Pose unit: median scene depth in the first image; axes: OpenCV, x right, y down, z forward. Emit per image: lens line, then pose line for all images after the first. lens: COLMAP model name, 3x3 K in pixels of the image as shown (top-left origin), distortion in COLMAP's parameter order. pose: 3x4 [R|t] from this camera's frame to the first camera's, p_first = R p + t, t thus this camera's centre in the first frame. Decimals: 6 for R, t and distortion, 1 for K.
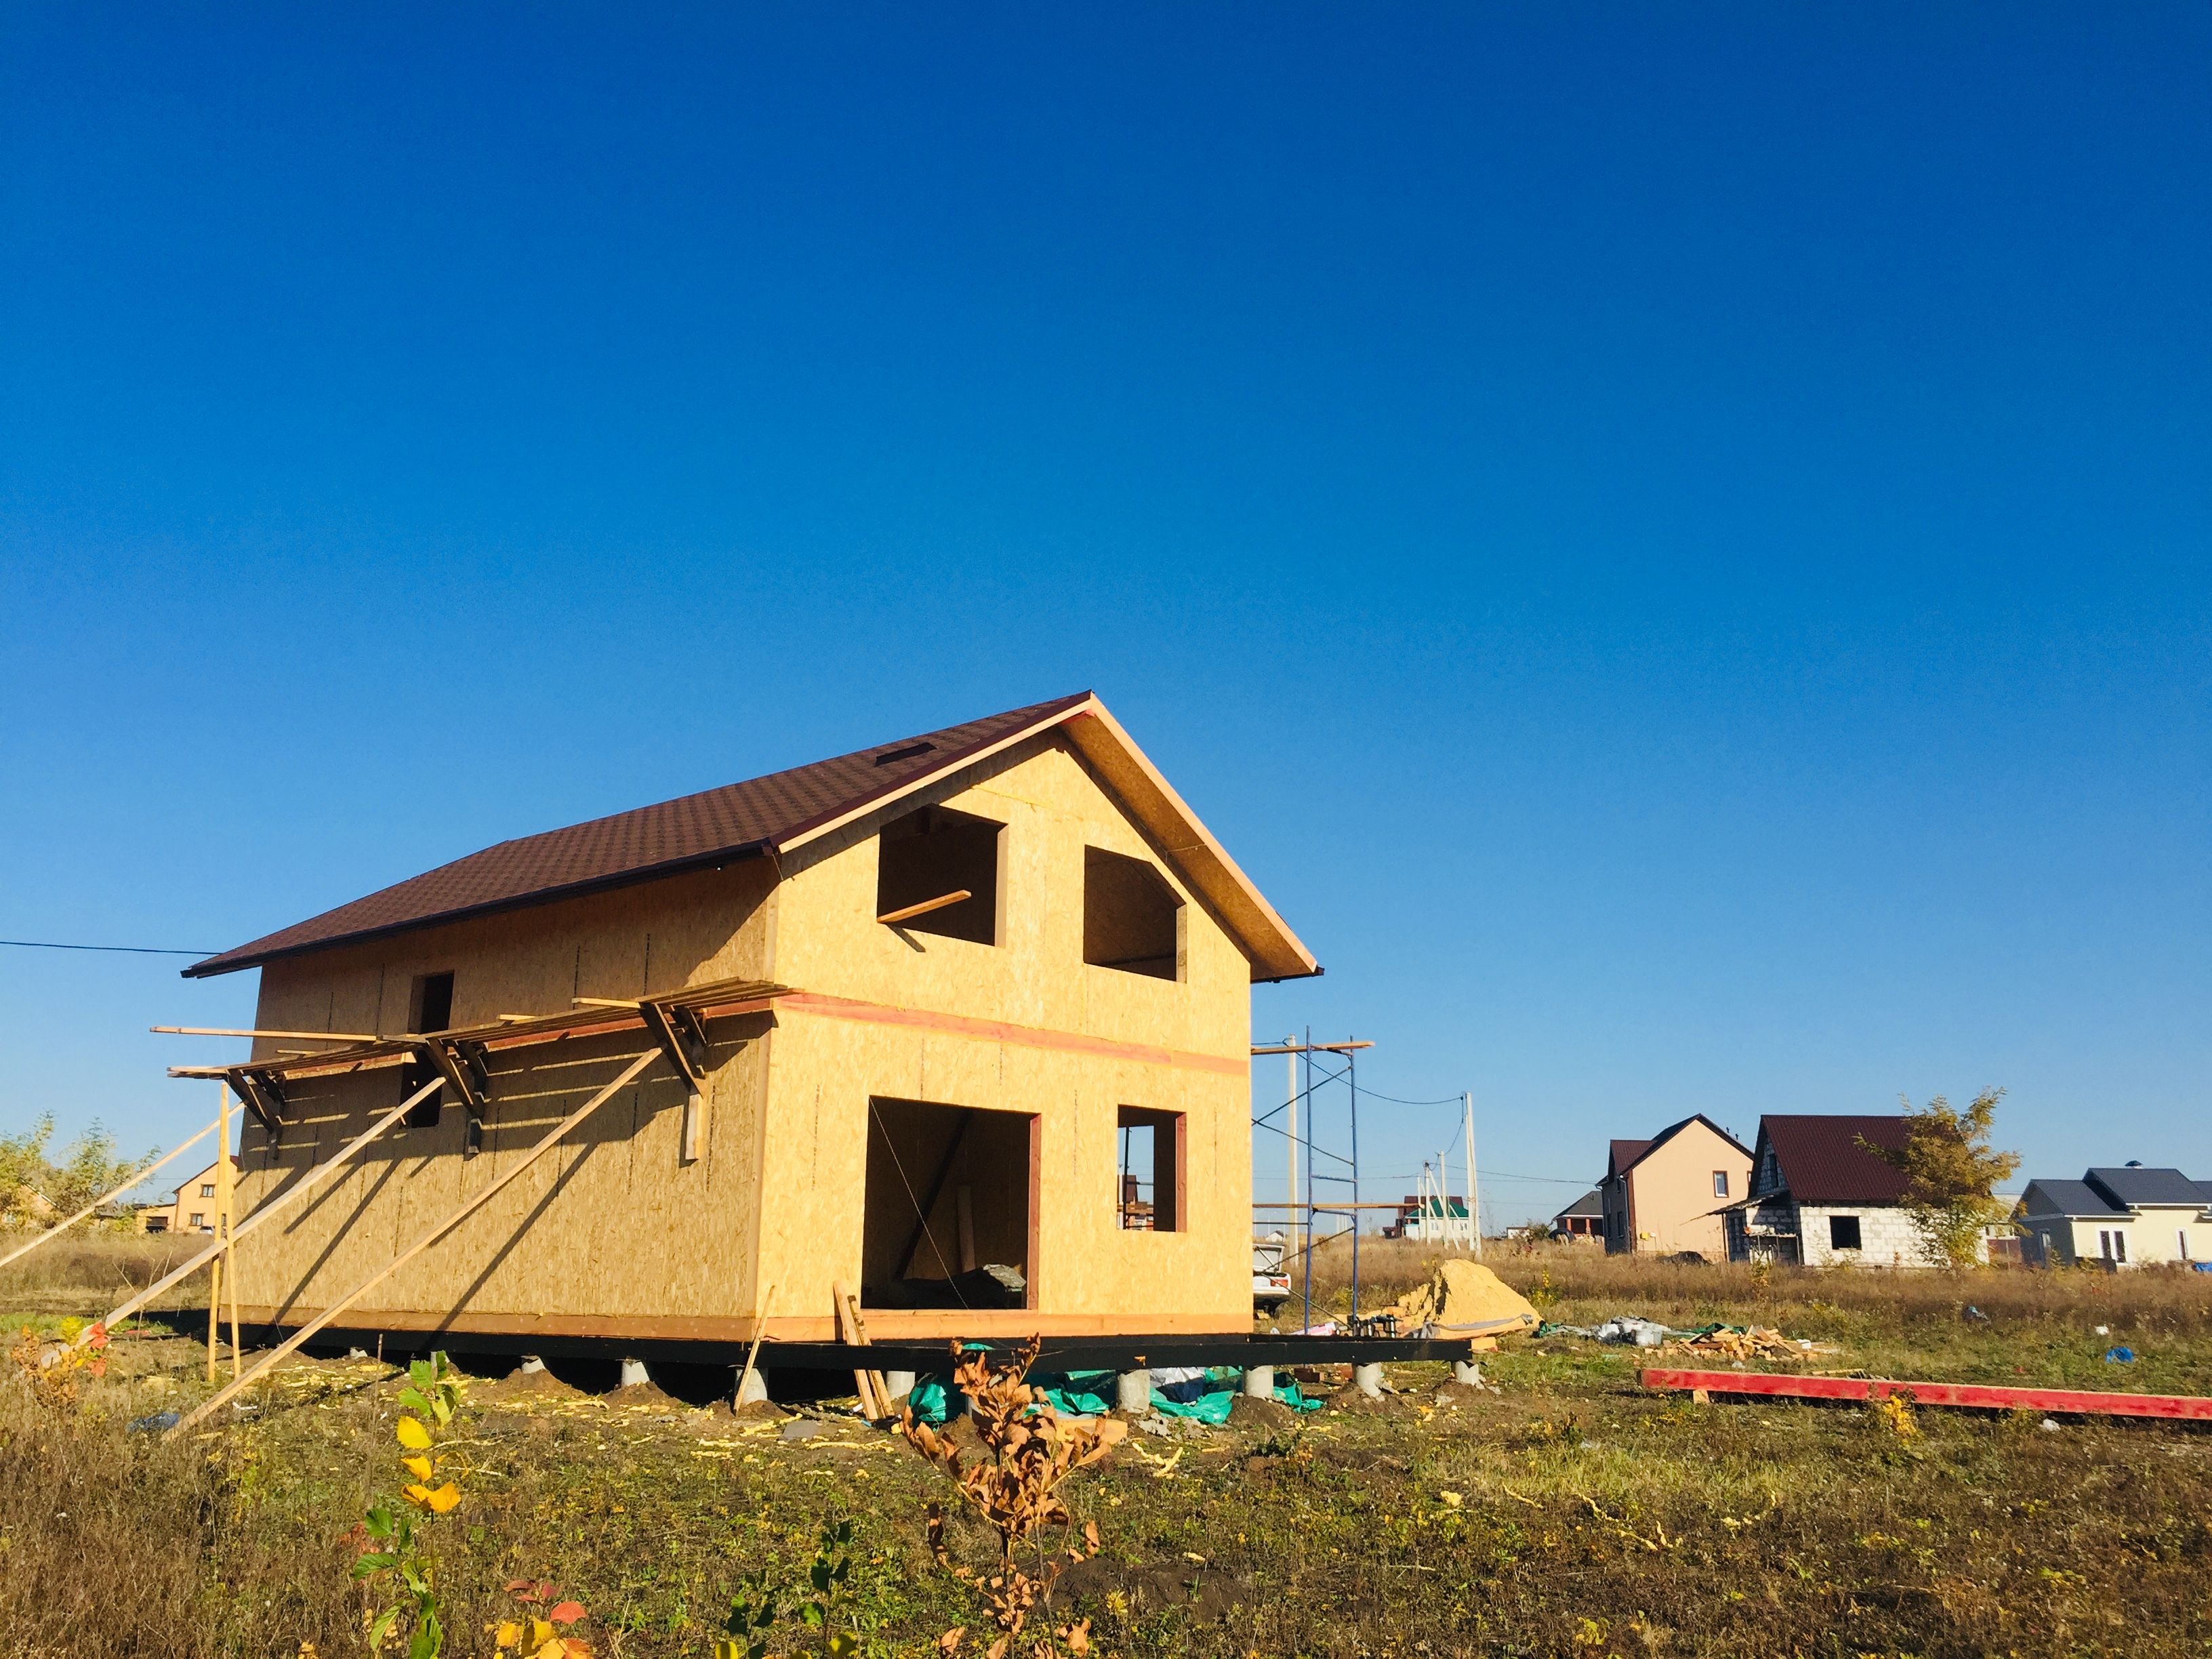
lens RADIAL K [[1872.9, 0, 1092.7], [0, 1872.9, 815.4], [0, 0, 1]] dist [0.068310, -0.049153]
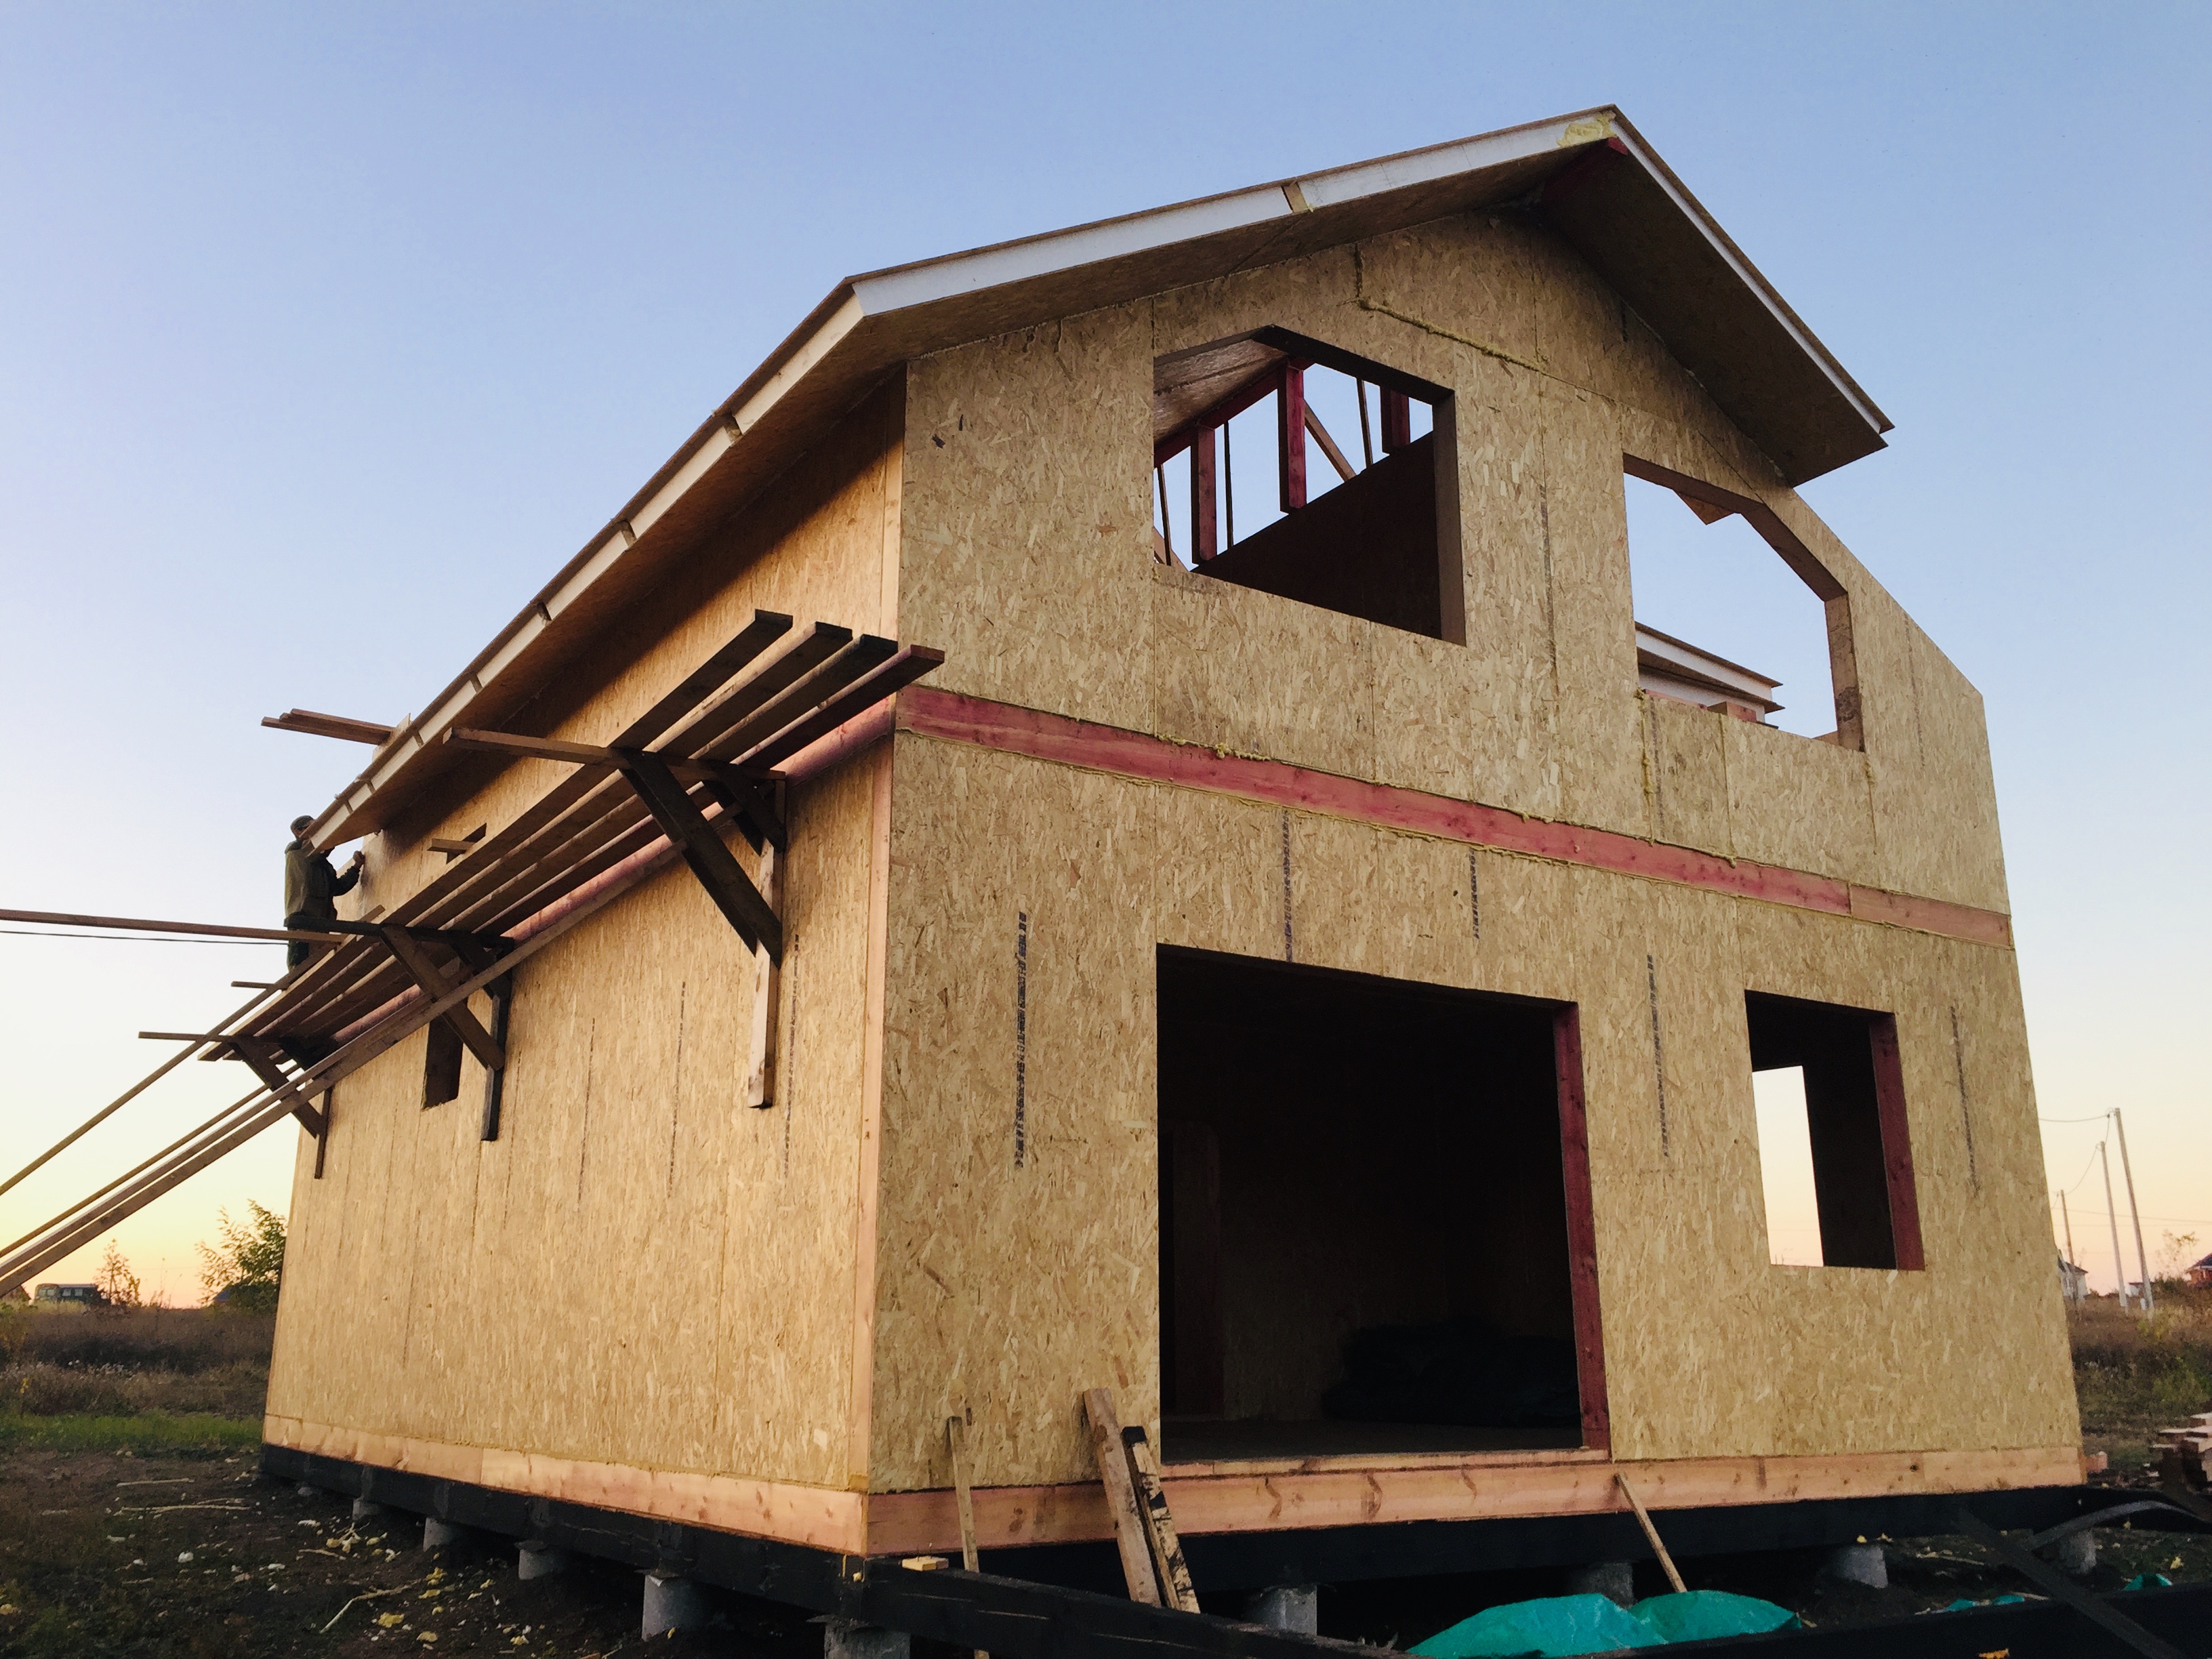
lens RADIAL K [[1872.9, 0, 1121.0], [0, 1872.9, 829.3], [0, 0, 1]] dist [0.068310, -0.049153]
pose [[0.968011, -0.076799, -0.238865, -0.021900], [0.070522, 0.996906, -0.034728, 0.124049], [0.240793, 0.016772, 0.970432, 0.531724]]
